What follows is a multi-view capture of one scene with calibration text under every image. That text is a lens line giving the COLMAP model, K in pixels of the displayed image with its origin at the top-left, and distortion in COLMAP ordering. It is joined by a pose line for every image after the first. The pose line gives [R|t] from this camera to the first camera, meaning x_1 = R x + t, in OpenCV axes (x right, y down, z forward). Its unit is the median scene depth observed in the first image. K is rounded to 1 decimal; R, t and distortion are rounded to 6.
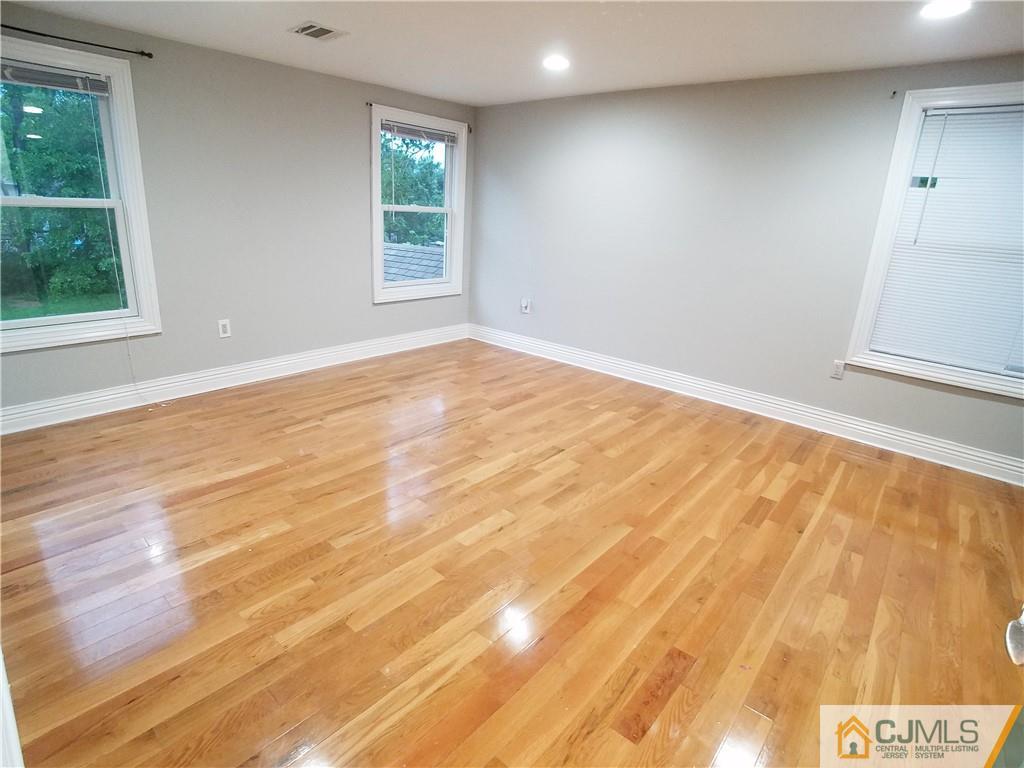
lens RADIAL K [[514.2, 0, 504.6], [0, 514.2, 396.7], [0, 0, 1]] dist [-0.111261, 0.032354]
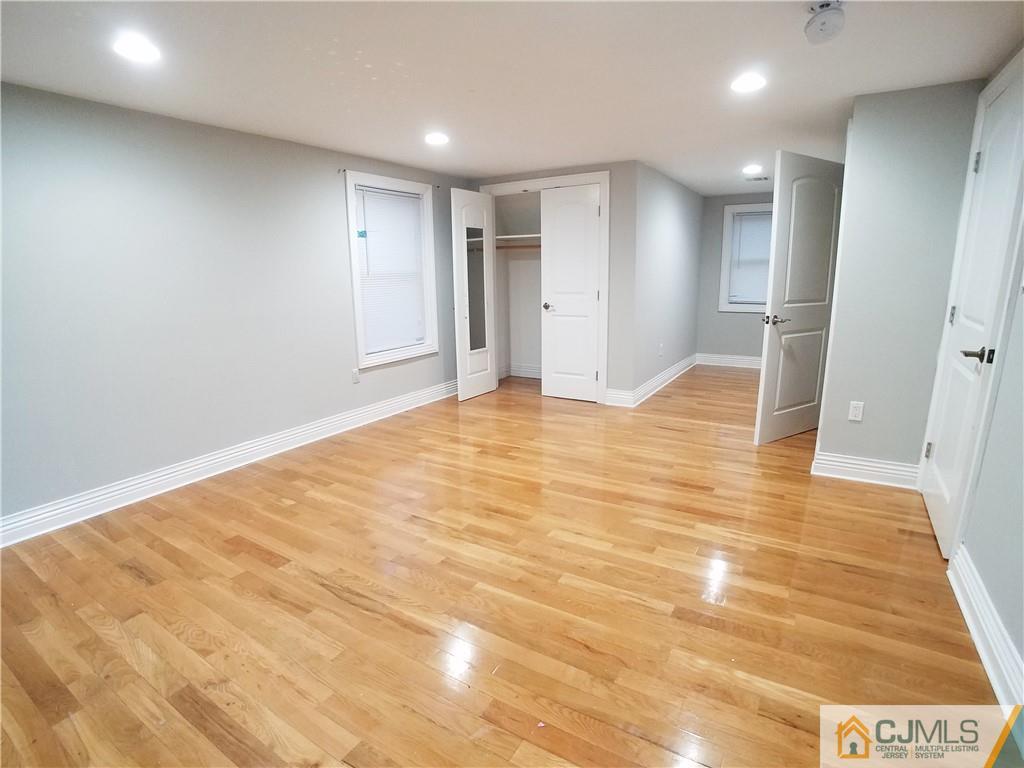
lens RADIAL K [[514.2, 0, 504.6], [0, 514.2, 396.7], [0, 0, 1]] dist [-0.111261, 0.032354]
pose [[-0.163671, -0.274464, 0.947566, -0.733989], [0.335285, 0.887866, 0.315085, -0.326803], [-0.927791, 0.369275, -0.053294, 0.806409]]
